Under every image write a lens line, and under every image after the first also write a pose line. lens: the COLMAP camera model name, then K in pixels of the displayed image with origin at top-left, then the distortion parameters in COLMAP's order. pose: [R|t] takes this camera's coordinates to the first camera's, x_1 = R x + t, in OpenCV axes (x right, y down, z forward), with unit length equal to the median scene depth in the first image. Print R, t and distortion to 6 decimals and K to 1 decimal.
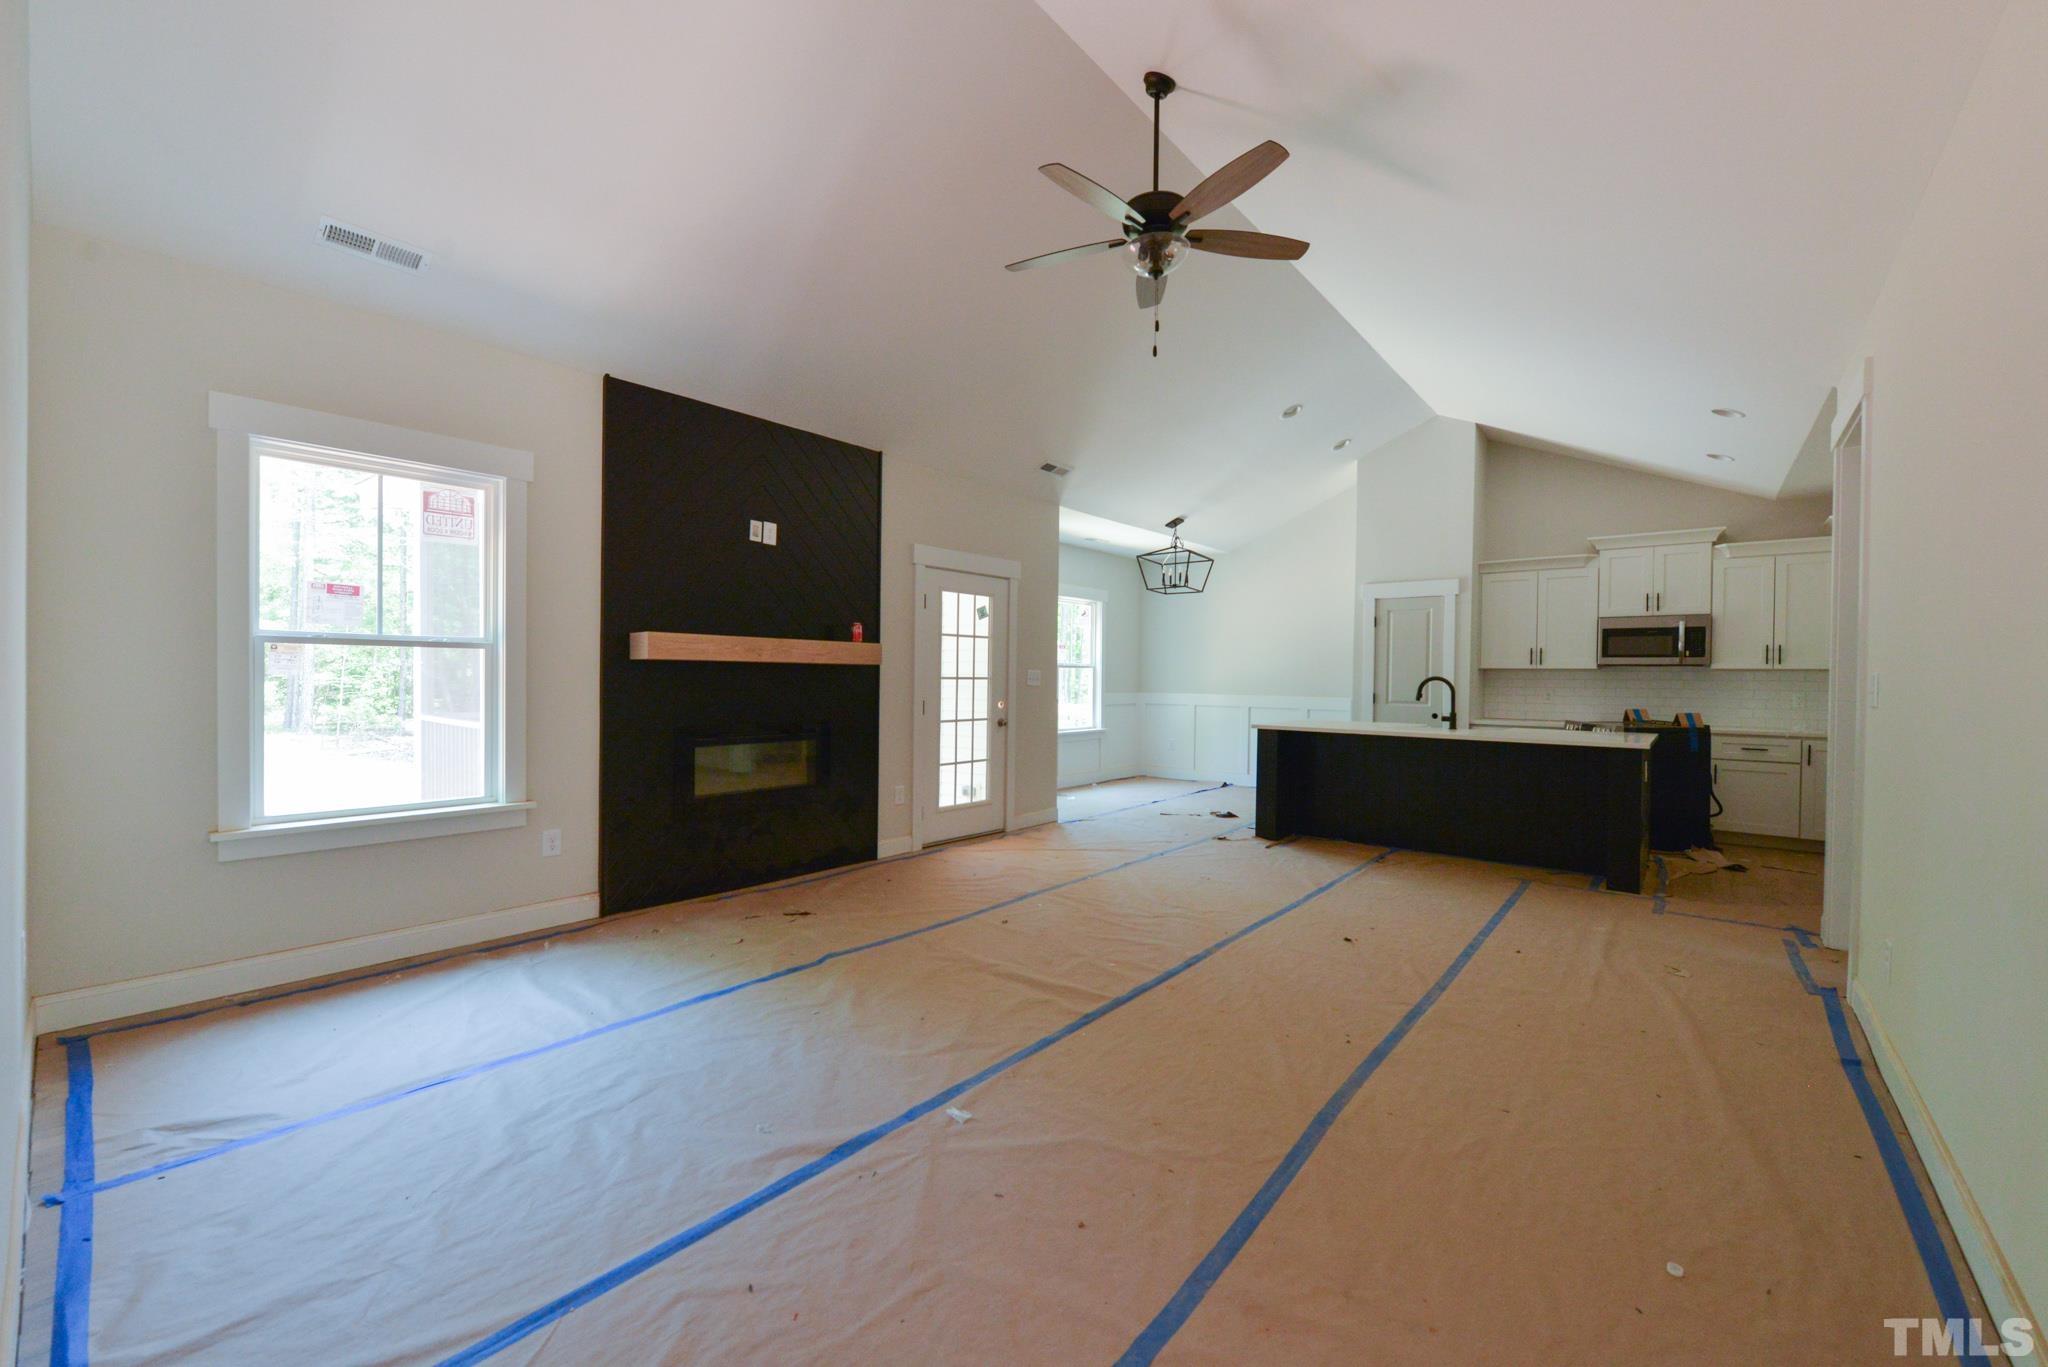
lens RADIAL K [[819.1, 0, 1026.1], [0, 819.1, 692.4], [0, 0, 1]] dist [-0.007624, -0.000028]
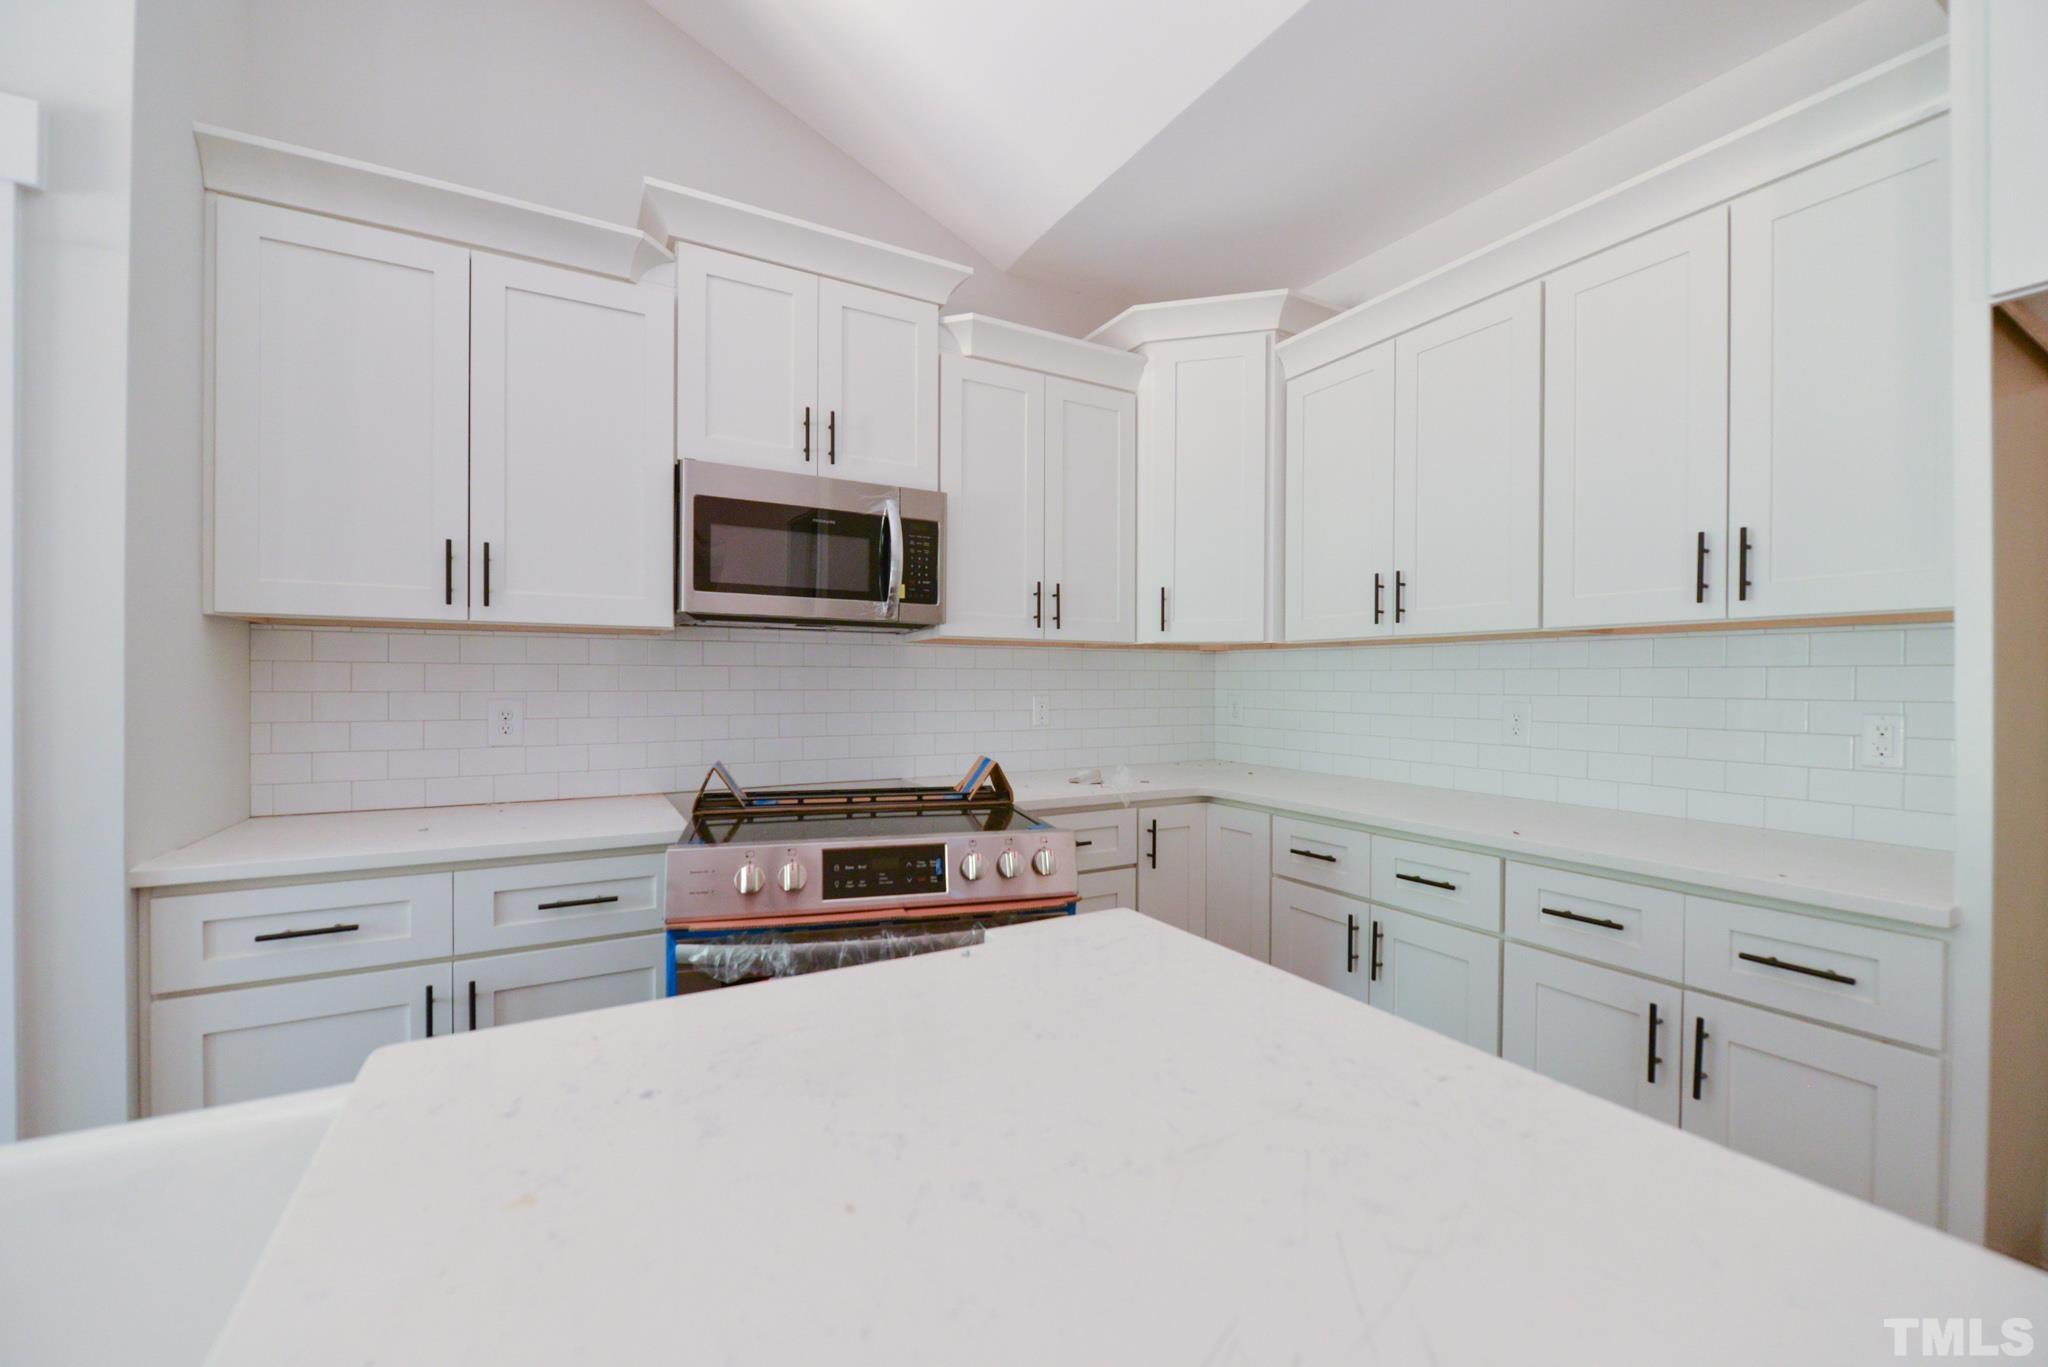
lens RADIAL K [[819.1, 0, 1027.1], [0, 819.1, 684.0], [0, 0, 1]] dist [-0.007624, -0.000028]
pose [[0.333254, -0.019952, 0.942626, 0.468406], [0.010077, 0.999794, 0.017599, -0.012339], [-0.942783, 0.003633, 0.333387, 0.796914]]
